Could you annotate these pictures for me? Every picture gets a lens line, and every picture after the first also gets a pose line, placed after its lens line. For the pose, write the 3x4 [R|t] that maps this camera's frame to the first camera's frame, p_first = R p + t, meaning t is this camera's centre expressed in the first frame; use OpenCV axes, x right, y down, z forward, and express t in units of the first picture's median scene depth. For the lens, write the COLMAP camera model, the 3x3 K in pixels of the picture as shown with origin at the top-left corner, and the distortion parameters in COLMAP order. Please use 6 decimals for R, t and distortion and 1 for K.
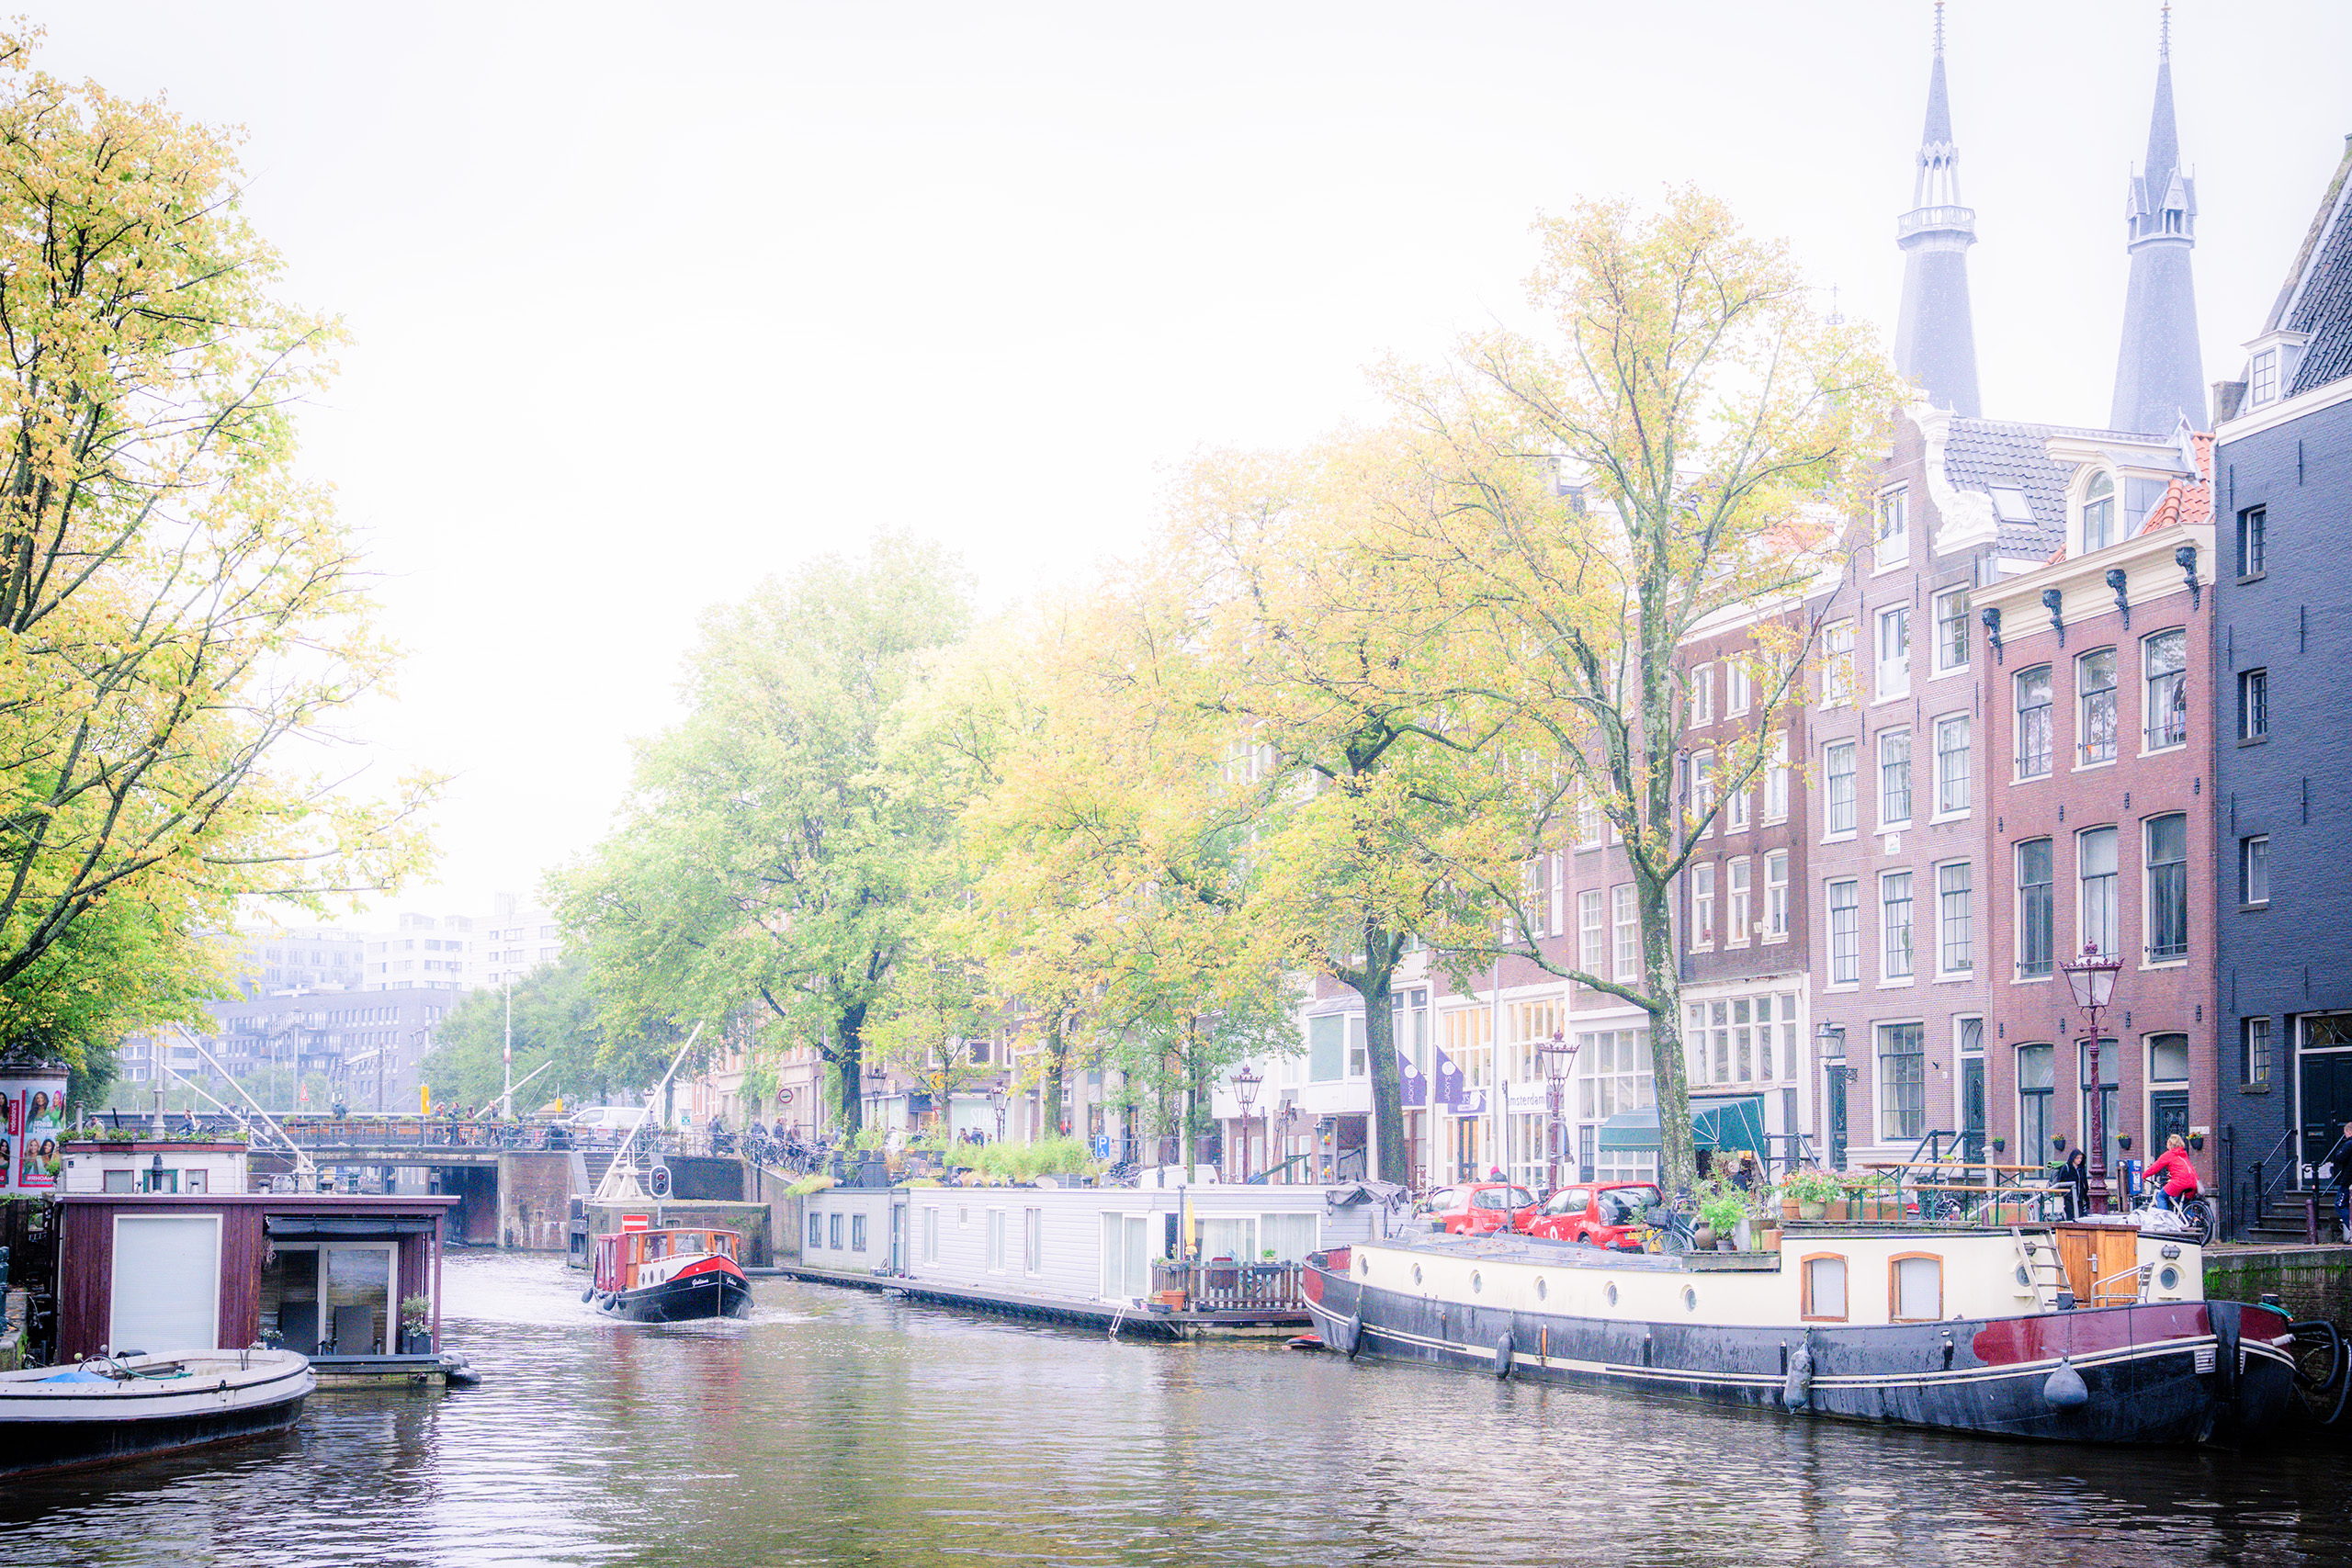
lens RADIAL K [[3245.3, 0, 1204.6], [0, 3245.3, 842.1], [0, 0, 1]] dist [0.130429, 0.000000]
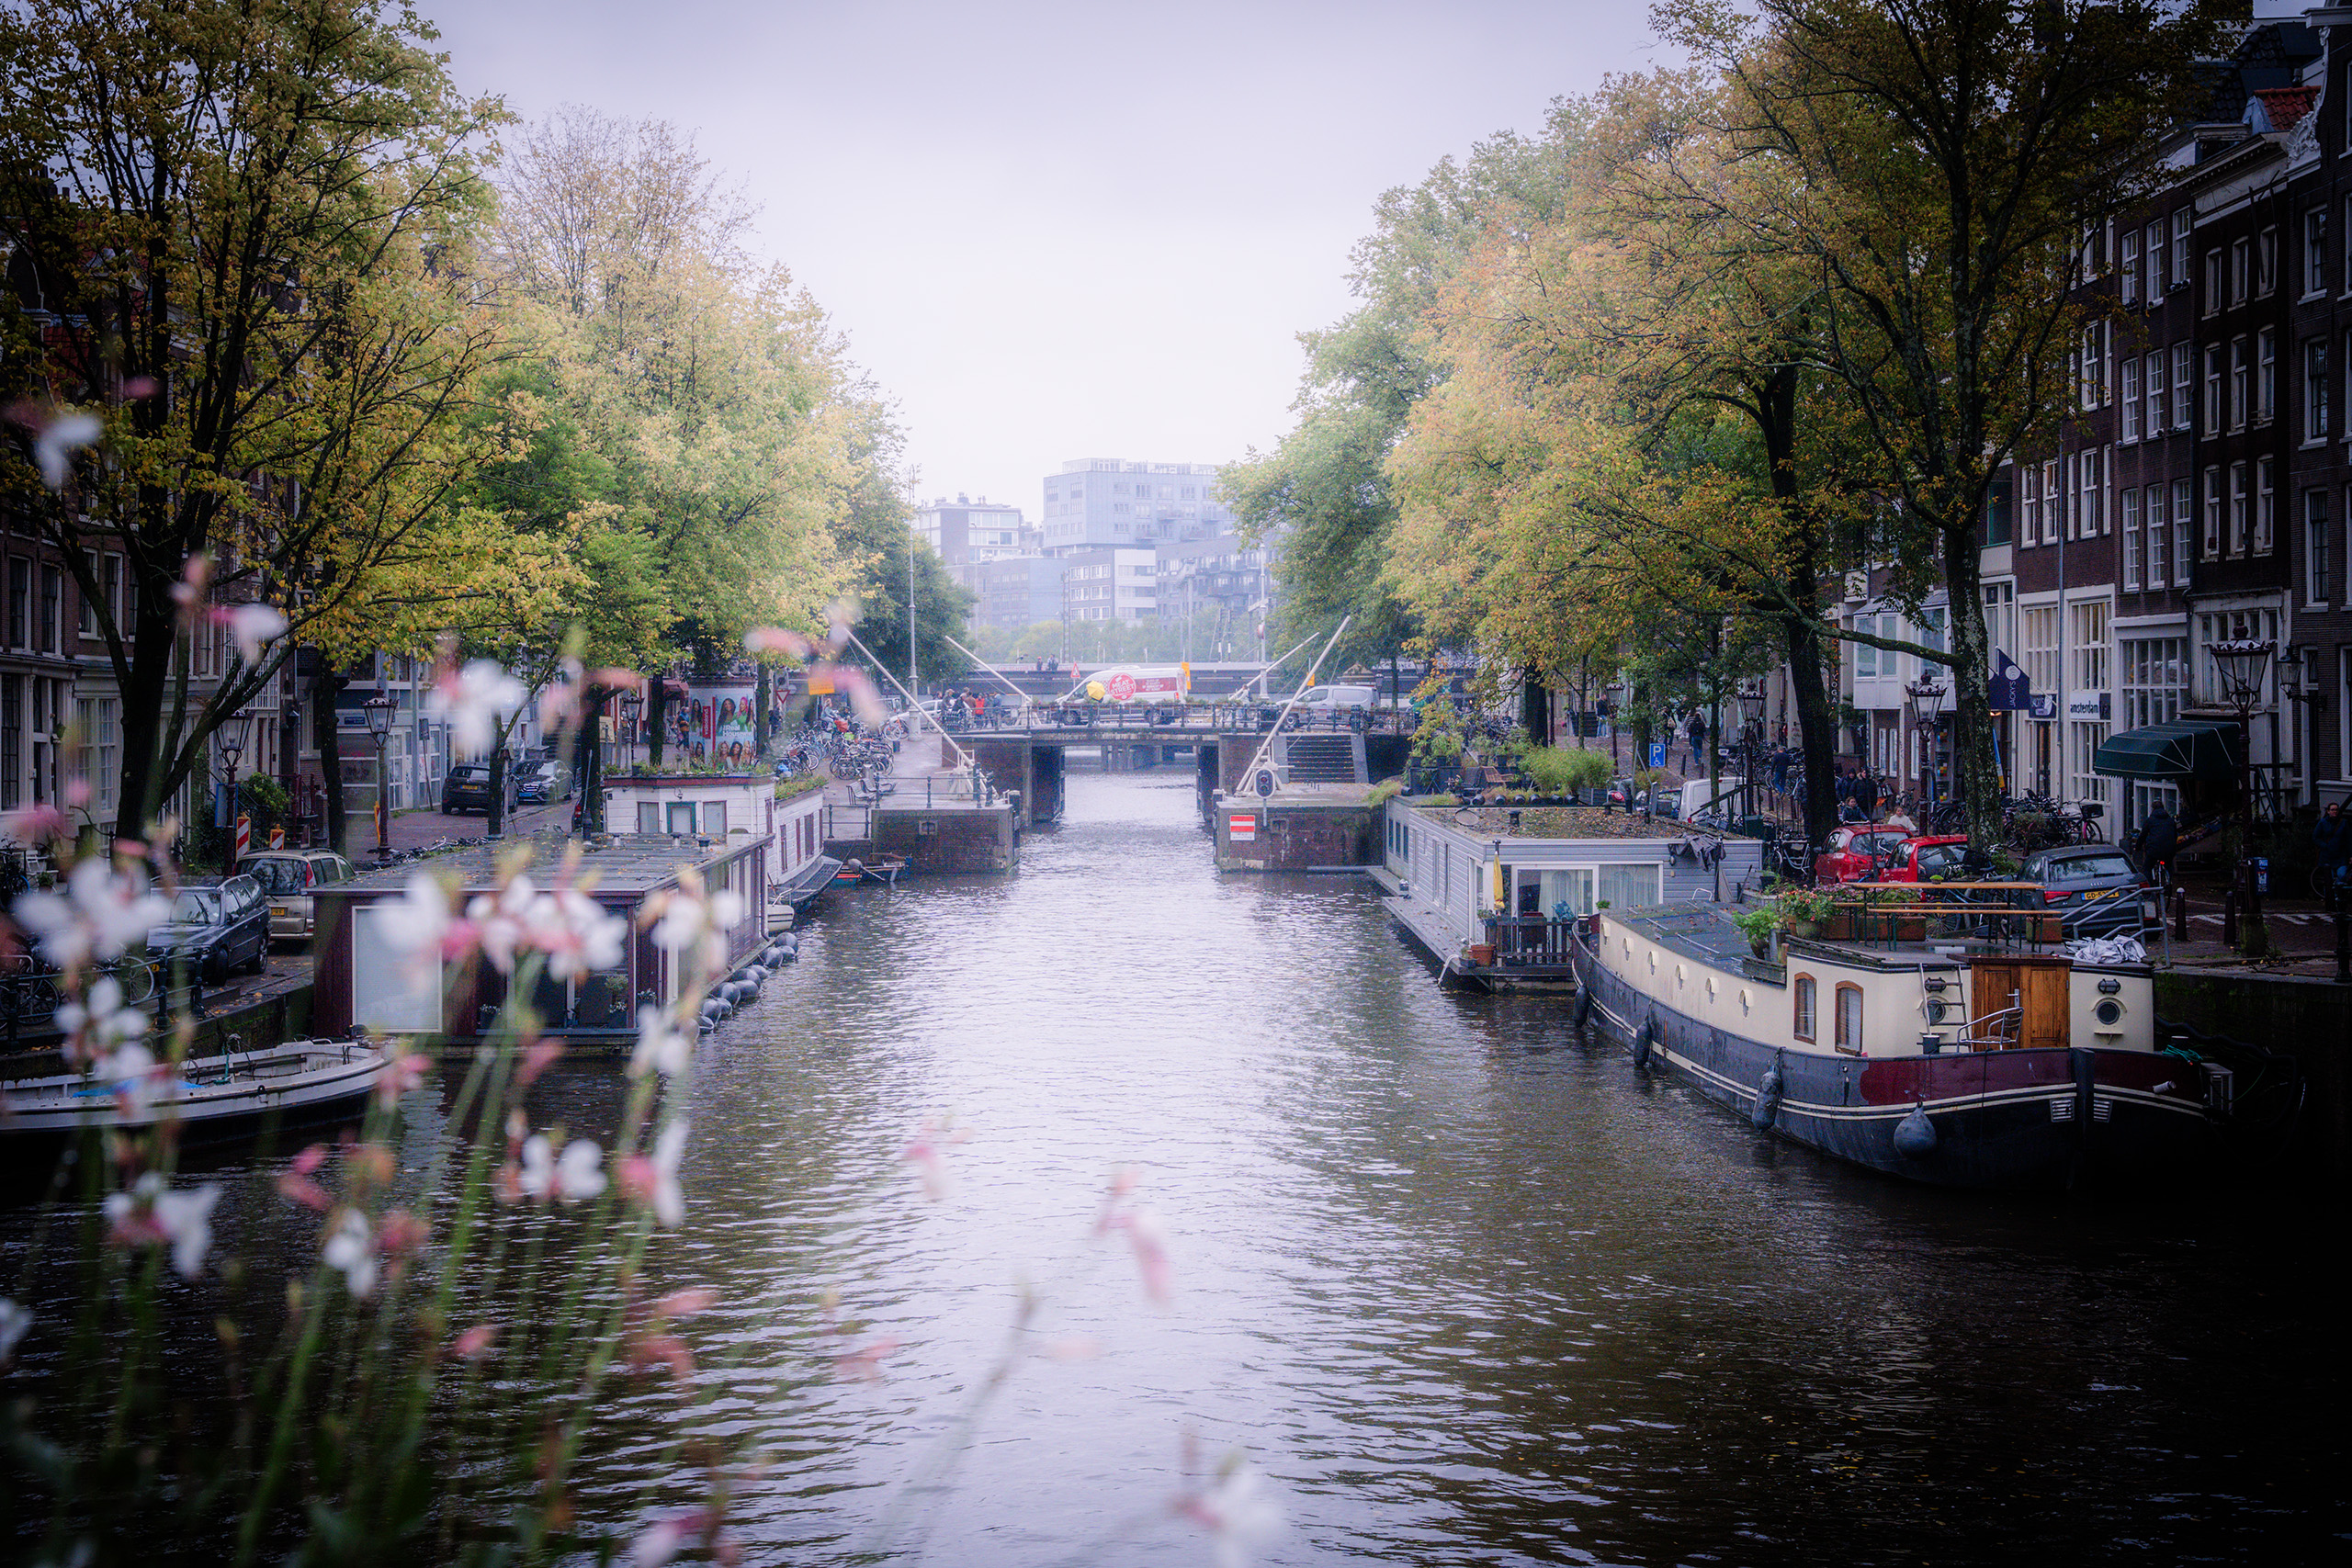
lens RADIAL K [[3346.7, 0, 1174.0], [0, 3346.7, 603.3], [0, 0, 1]] dist [0.058058, 0.000000]
pose [[0.947600, -0.018674, -0.318913, 0.199879], [0.043450, 0.996547, 0.070755, -0.039600], [0.316491, -0.080904, 0.945139, -0.007597]]
